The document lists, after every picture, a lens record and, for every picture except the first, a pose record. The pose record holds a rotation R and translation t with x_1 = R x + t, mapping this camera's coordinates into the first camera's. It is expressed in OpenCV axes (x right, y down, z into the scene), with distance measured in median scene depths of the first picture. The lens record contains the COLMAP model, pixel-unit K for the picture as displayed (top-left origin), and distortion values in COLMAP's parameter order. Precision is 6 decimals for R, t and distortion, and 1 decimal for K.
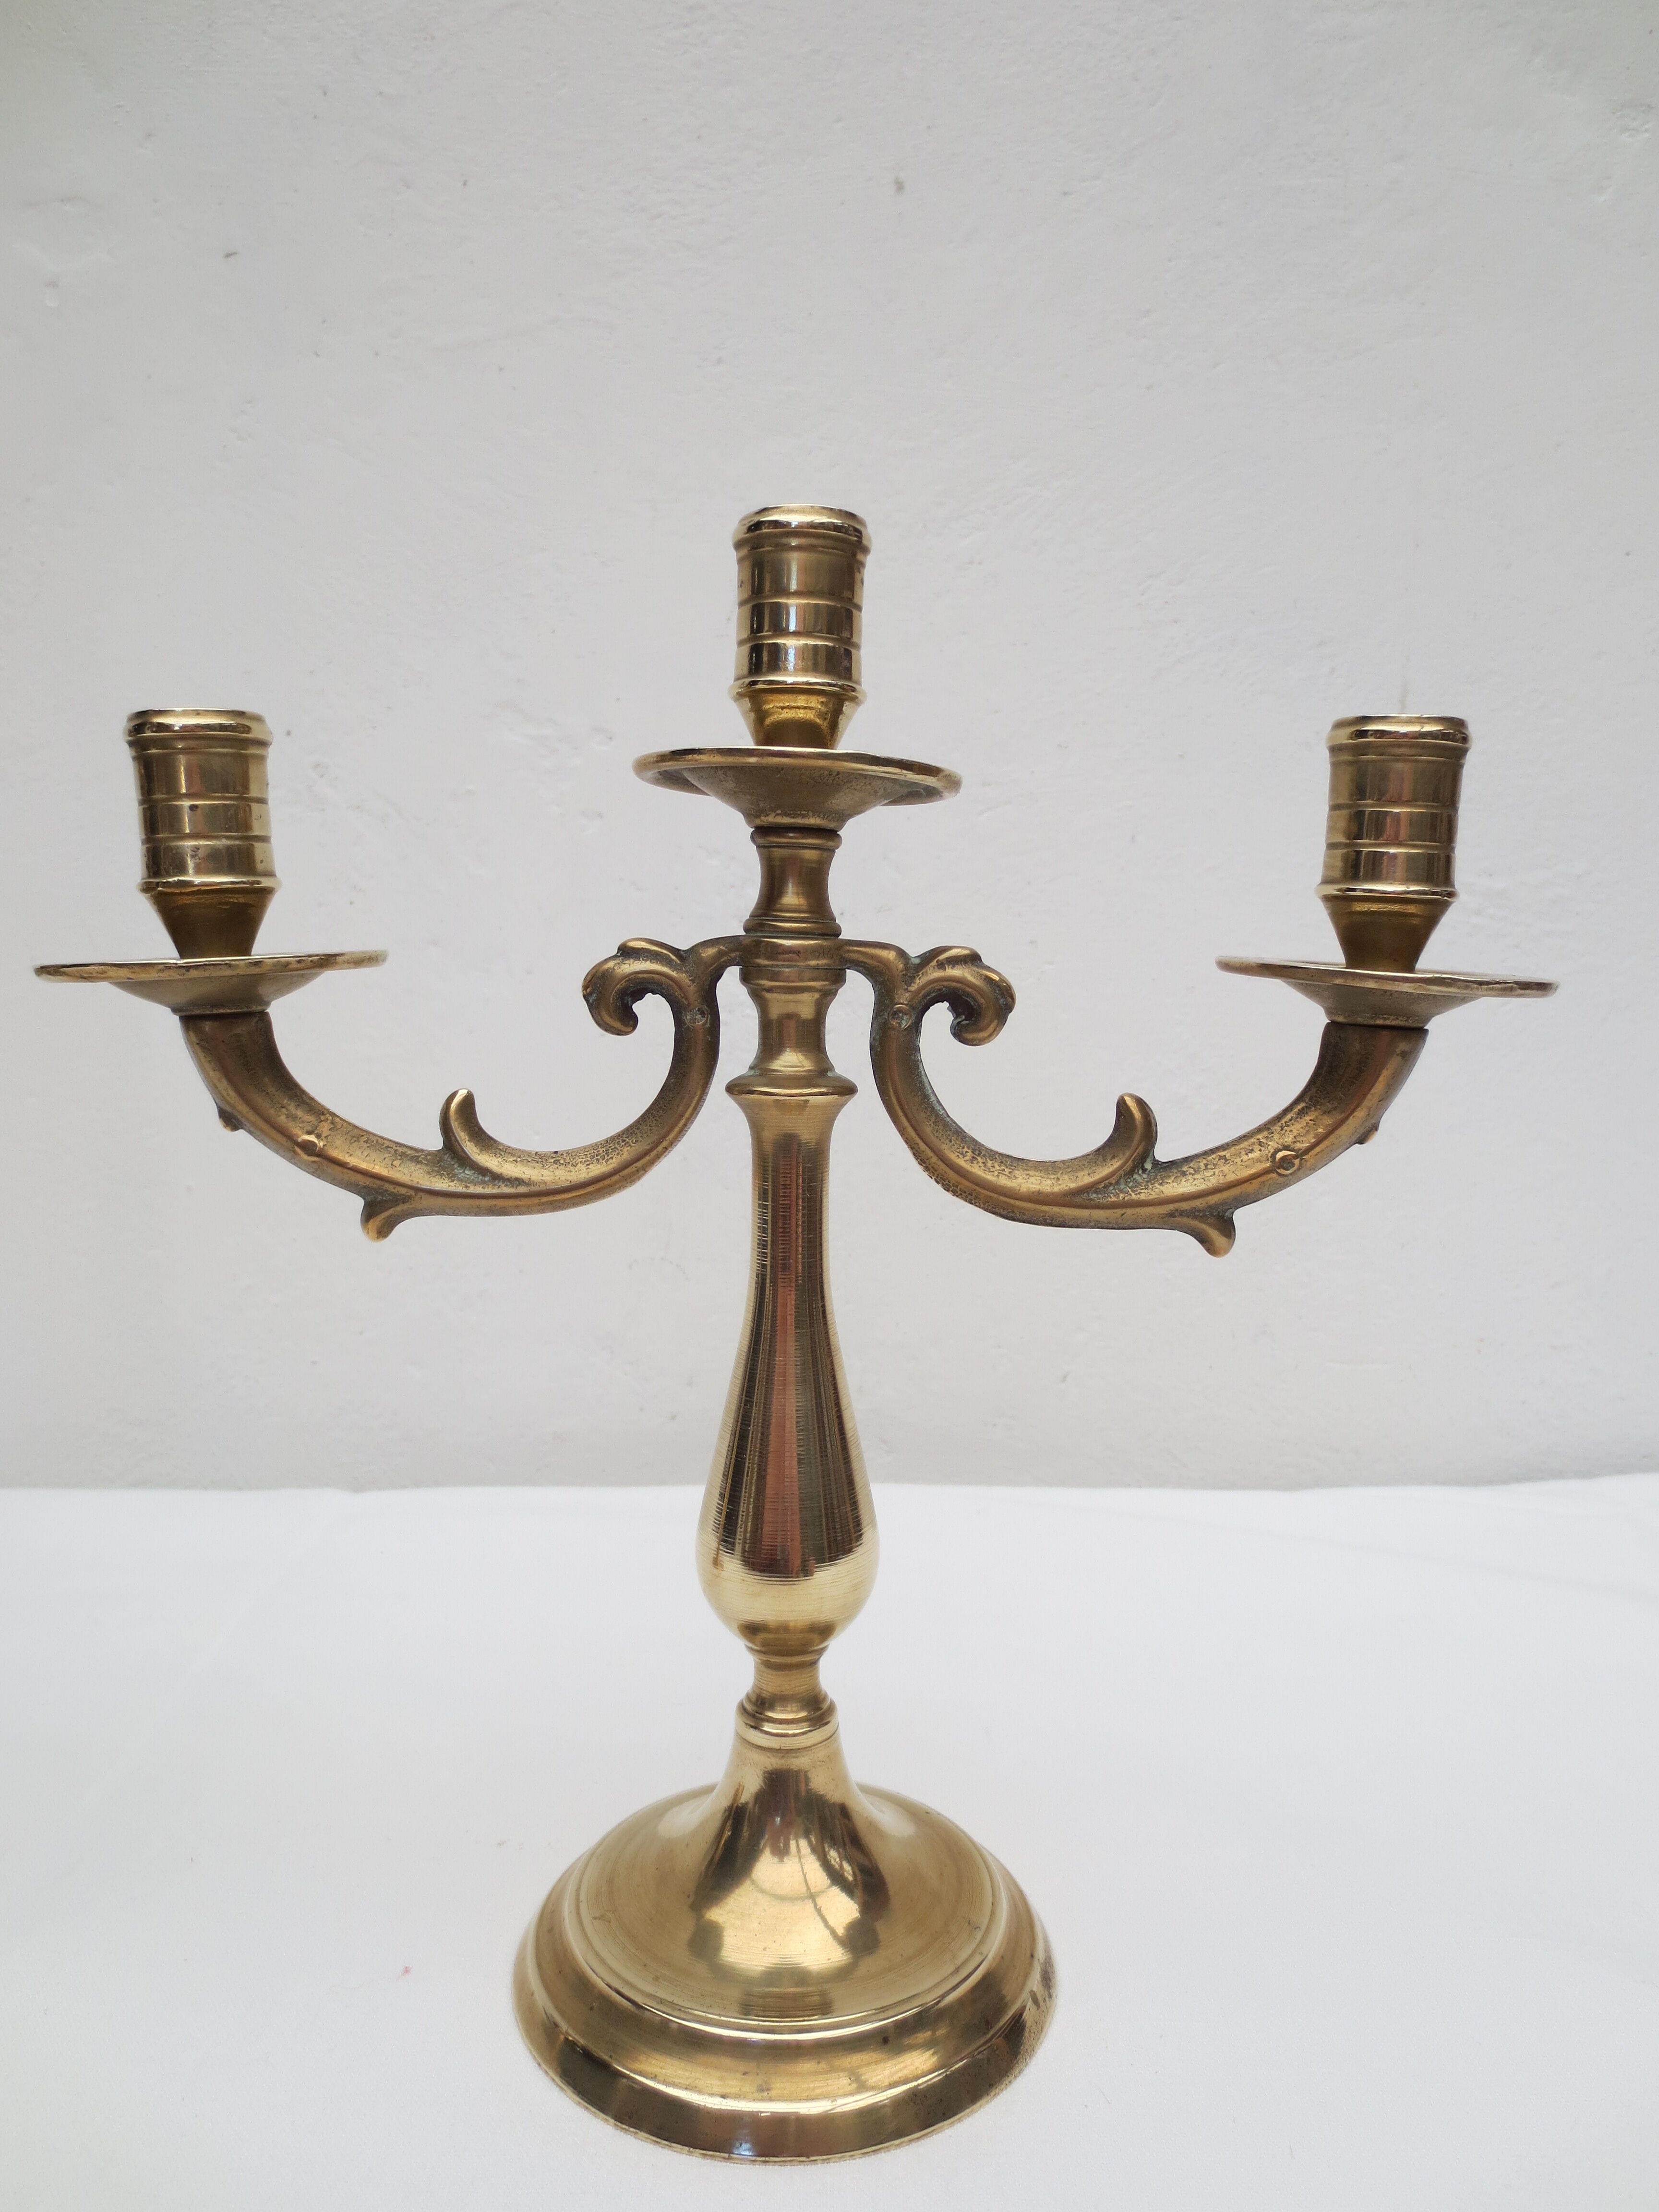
lens RADIAL K [[1559.2, 0, 836.6], [0, 1559.2, 1105.7], [0, 0, 1]] dist [-0.028587, 0.013083]
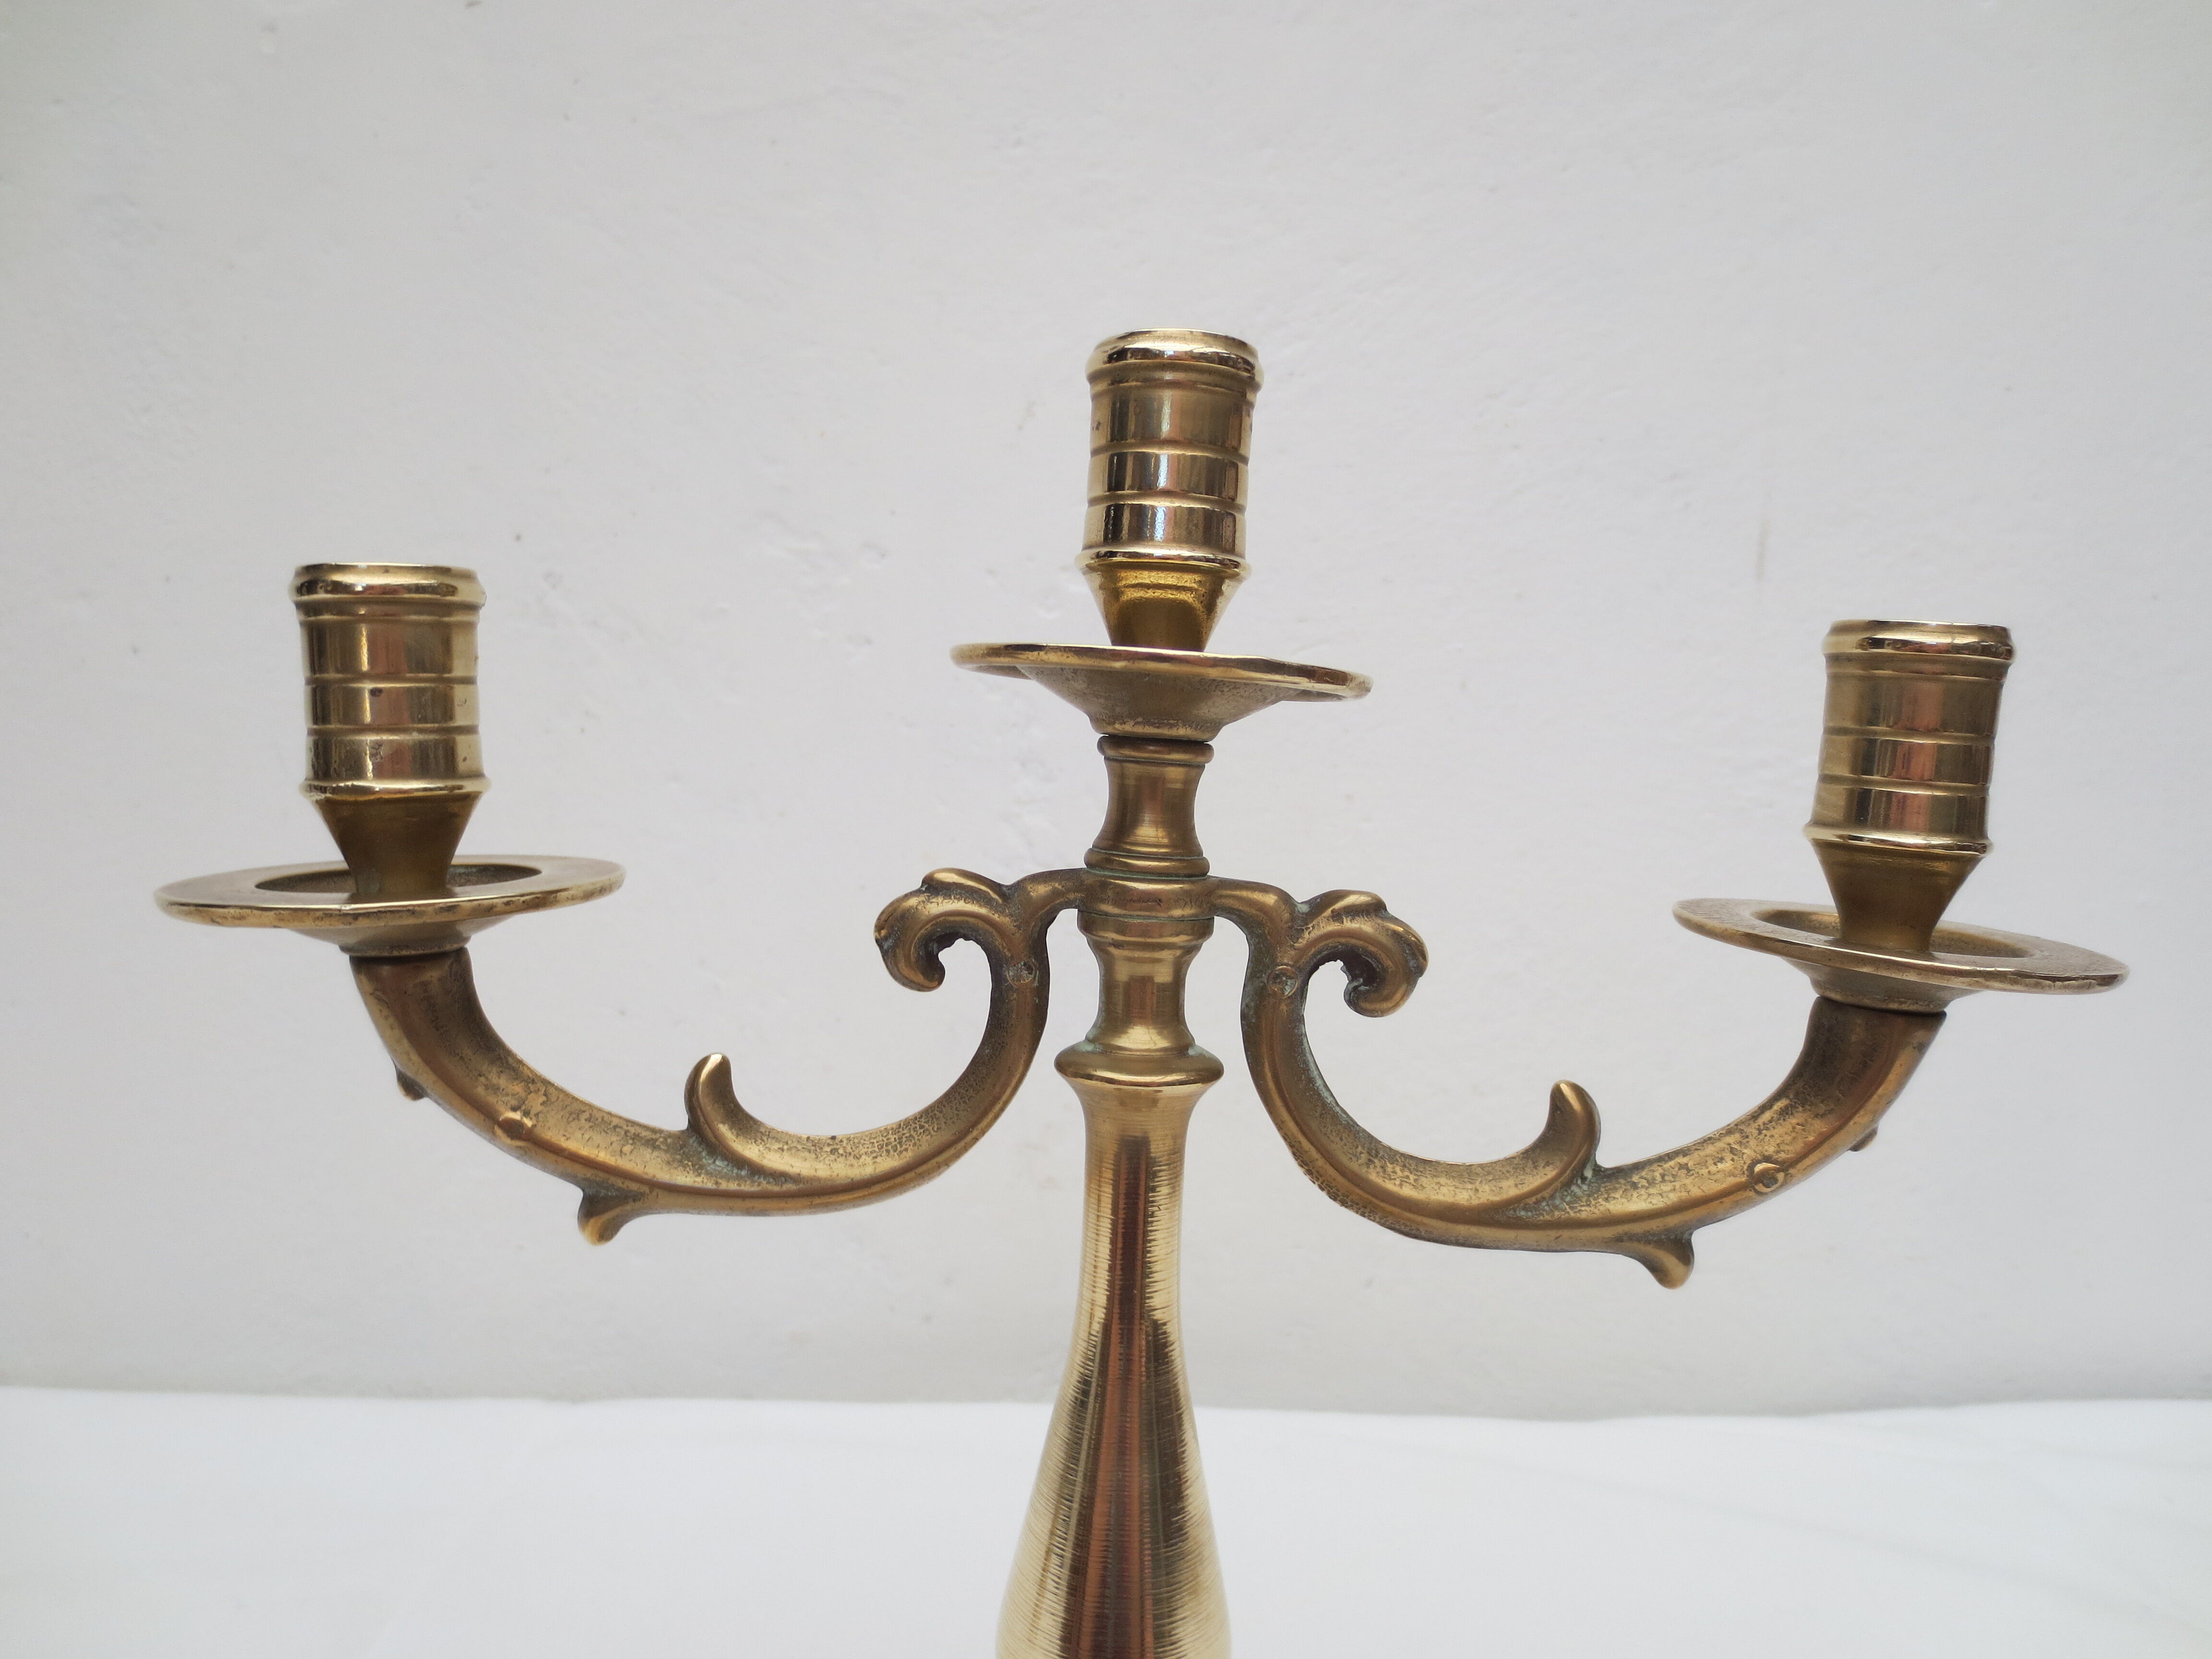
lens RADIAL K [[1559.2, 0, 1108.0], [0, 1559.2, 827.3], [0, 0, 1]] dist [-0.028587, 0.013083]
pose [[0.999291, 0.027325, 0.025901, -0.068239], [-0.026428, 0.999060, -0.034362, -0.103481], [-0.026816, 0.033653, 0.999074, 0.216148]]
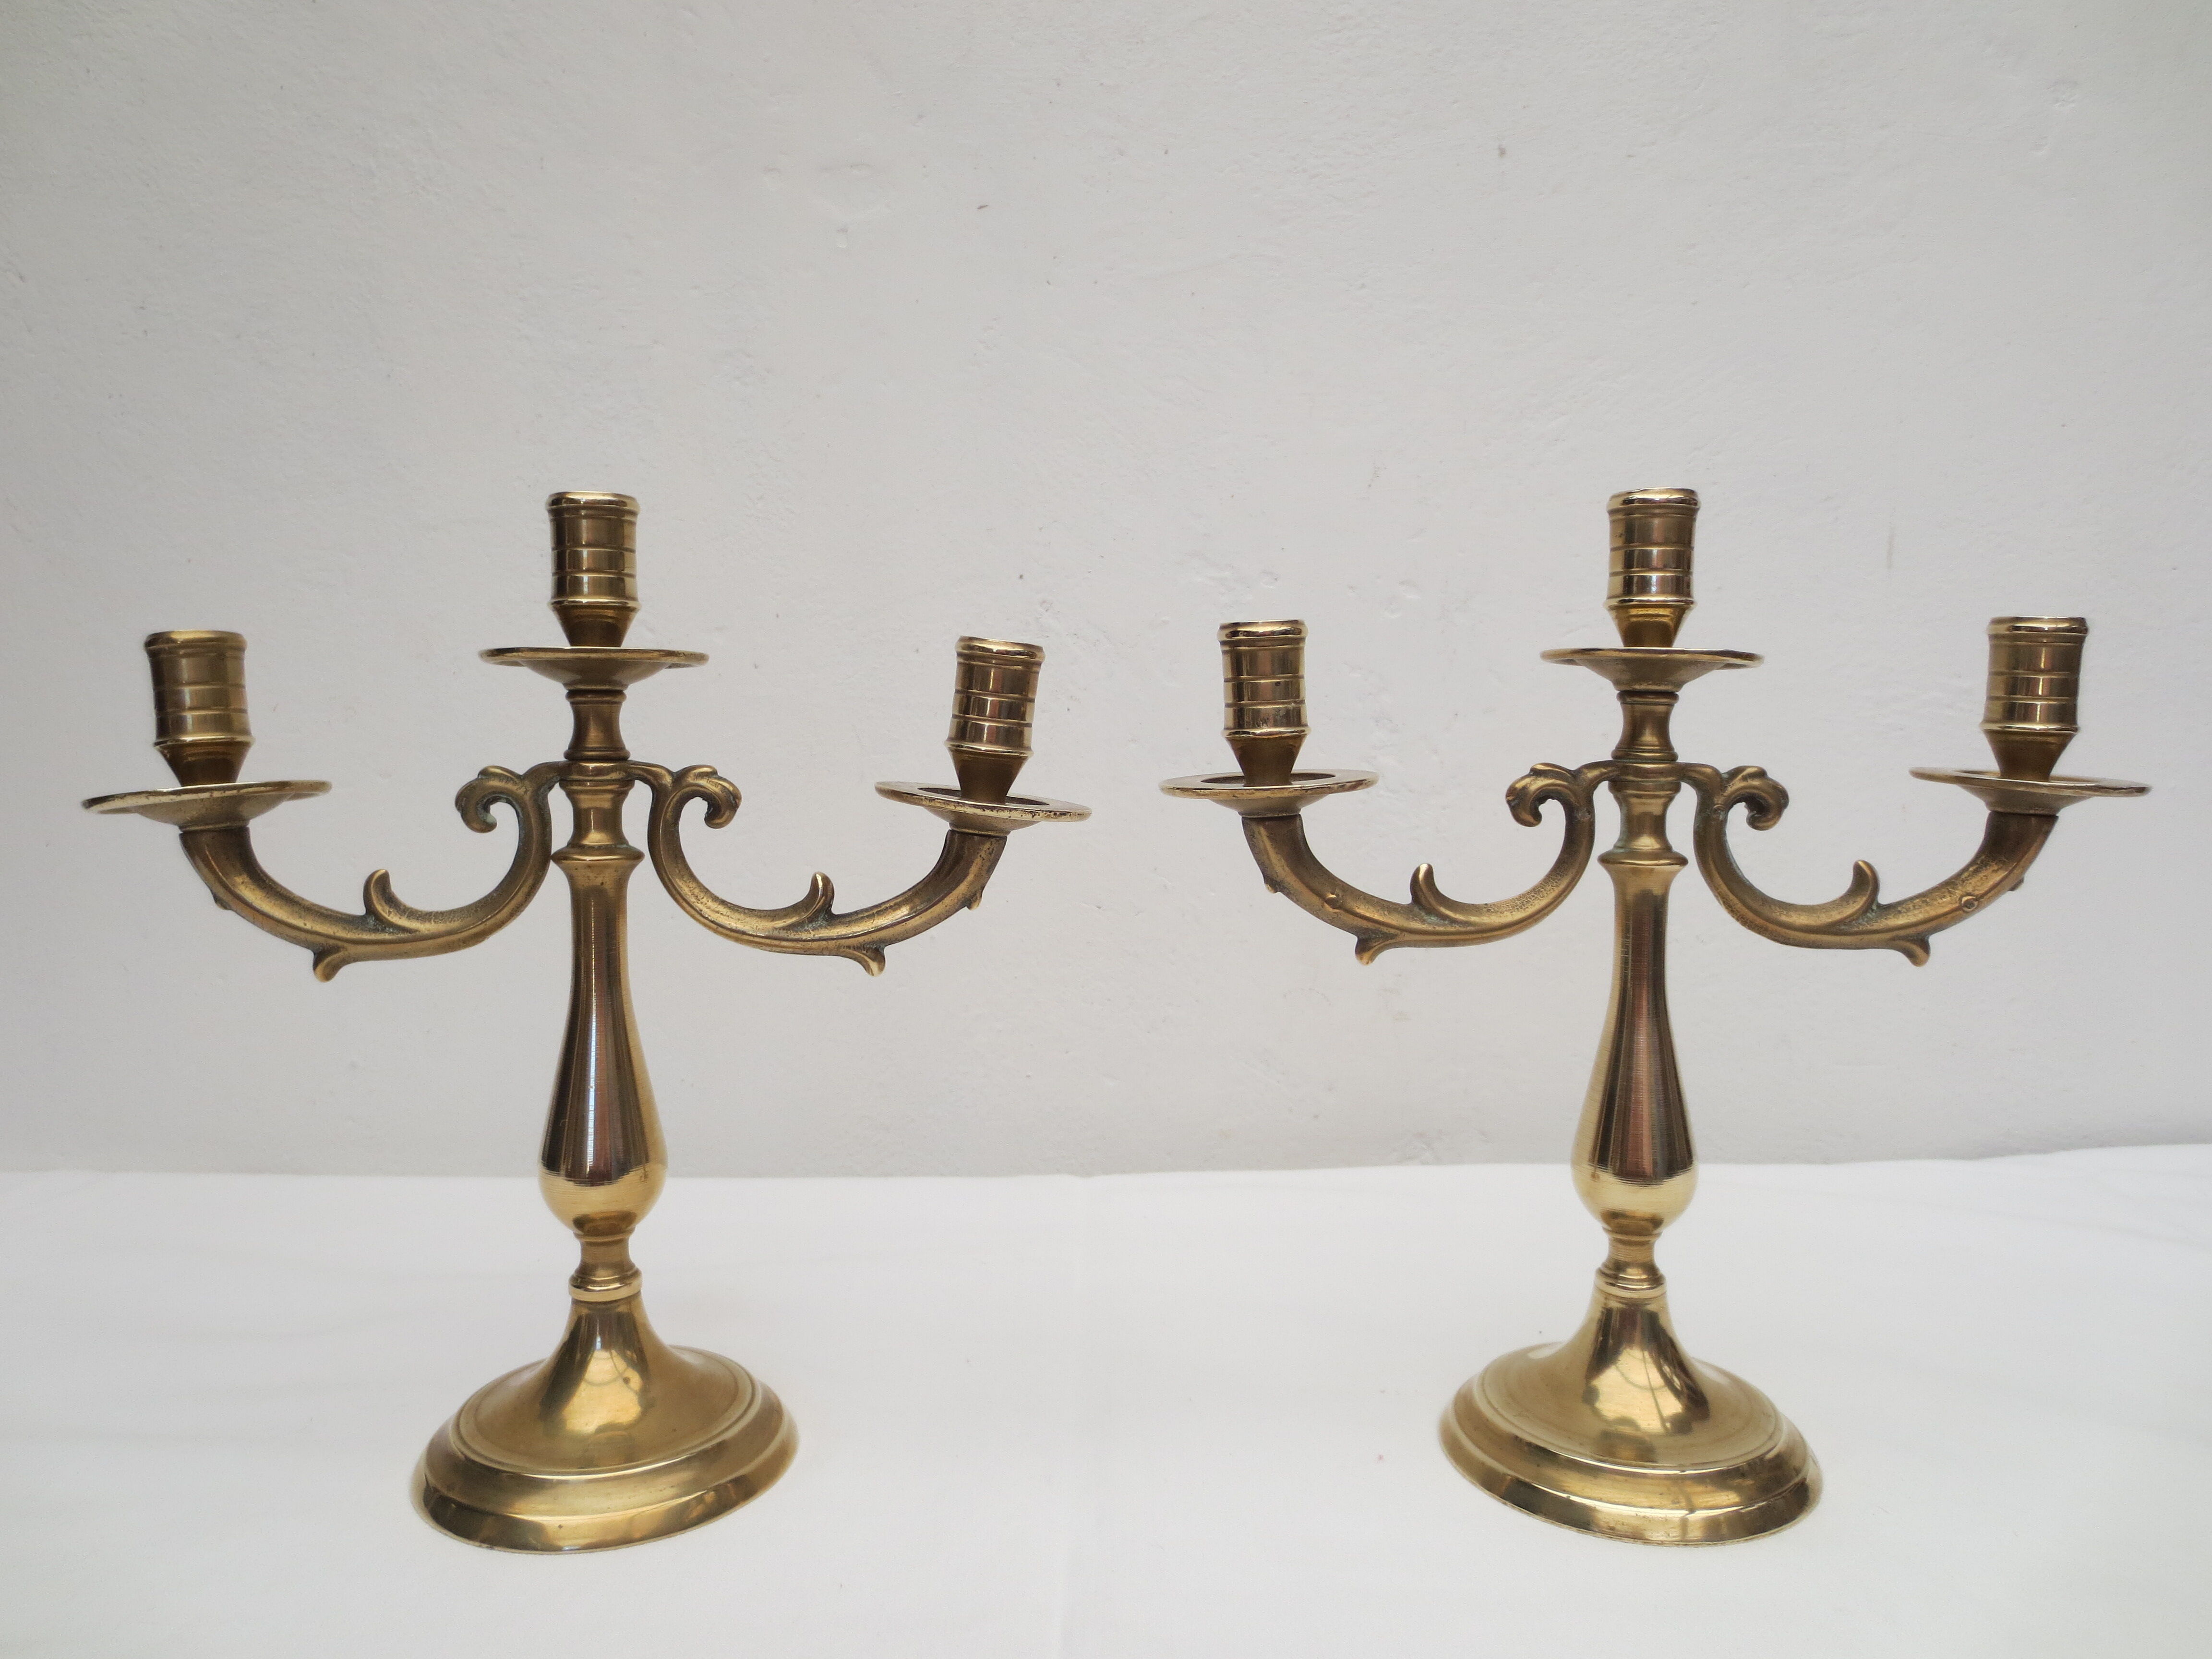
lens RADIAL K [[1559.2, 0, 1113.6], [0, 1559.2, 823.4], [0, 0, 1]] dist [-0.028587, 0.013083]
pose [[0.999883, -0.013574, 0.007114, -0.559147], [0.013716, 0.999702, -0.020183, -0.023342], [-0.006838, 0.020278, 0.999771, -0.519757]]
